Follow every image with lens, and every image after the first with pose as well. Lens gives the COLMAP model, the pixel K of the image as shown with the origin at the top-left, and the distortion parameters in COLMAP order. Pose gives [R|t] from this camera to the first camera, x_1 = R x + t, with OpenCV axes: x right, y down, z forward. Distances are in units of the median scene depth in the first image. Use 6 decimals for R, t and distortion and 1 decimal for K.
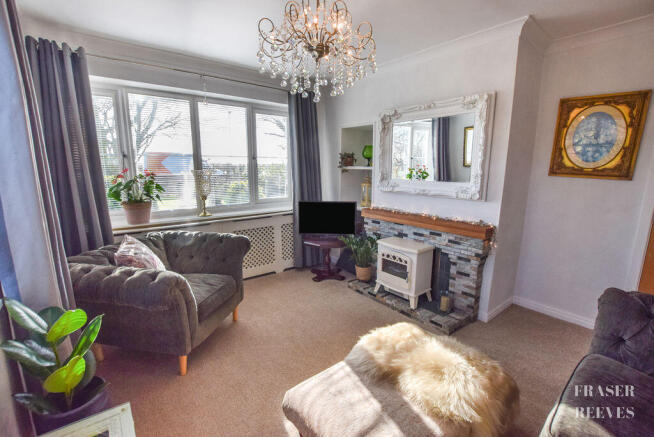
lens RADIAL K [[294.7, 0, 327.6], [0, 294.7, 221.9], [0, 0, 1]] dist [-0.024428, -0.000351]
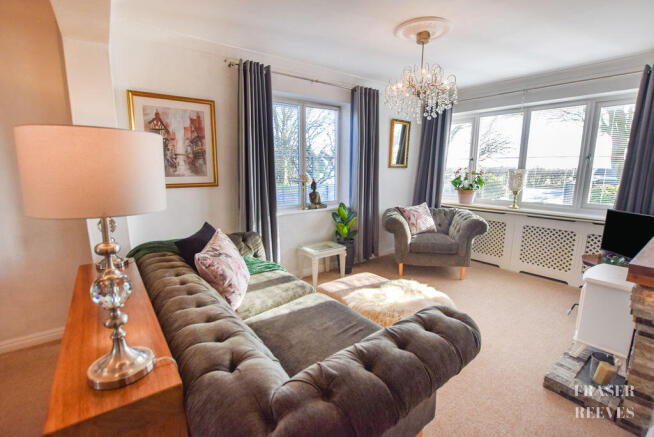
lens RADIAL K [[294.7, 0, 327.6], [0, 294.7, 221.9], [0, 0, 1]] dist [-0.024428, -0.000351]
pose [[-0.015935, 0.170202, -0.985280, 0.884310], [-0.186731, 0.967562, 0.170162, -0.032627], [0.982282, 0.186694, 0.016364, 0.298400]]
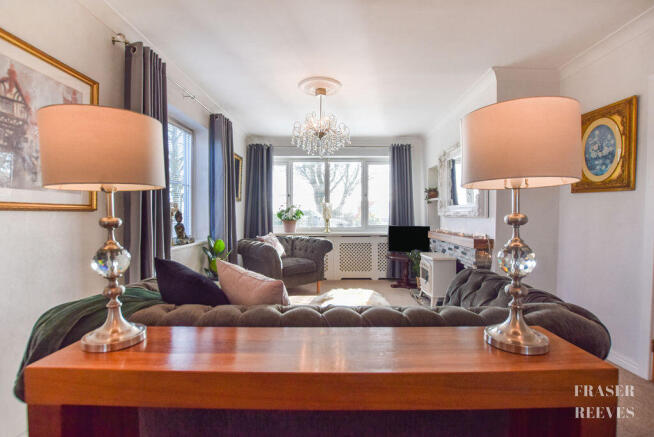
lens RADIAL K [[294.7, 0, 327.6], [0, 294.7, 221.9], [0, 0, 1]] dist [-0.024428, -0.000351]
pose [[0.769117, 0.007665, -0.639062, 0.670194], [-0.110103, 0.986567, -0.120676, 0.130004], [0.629552, 0.163177, 0.759630, -0.220206]]
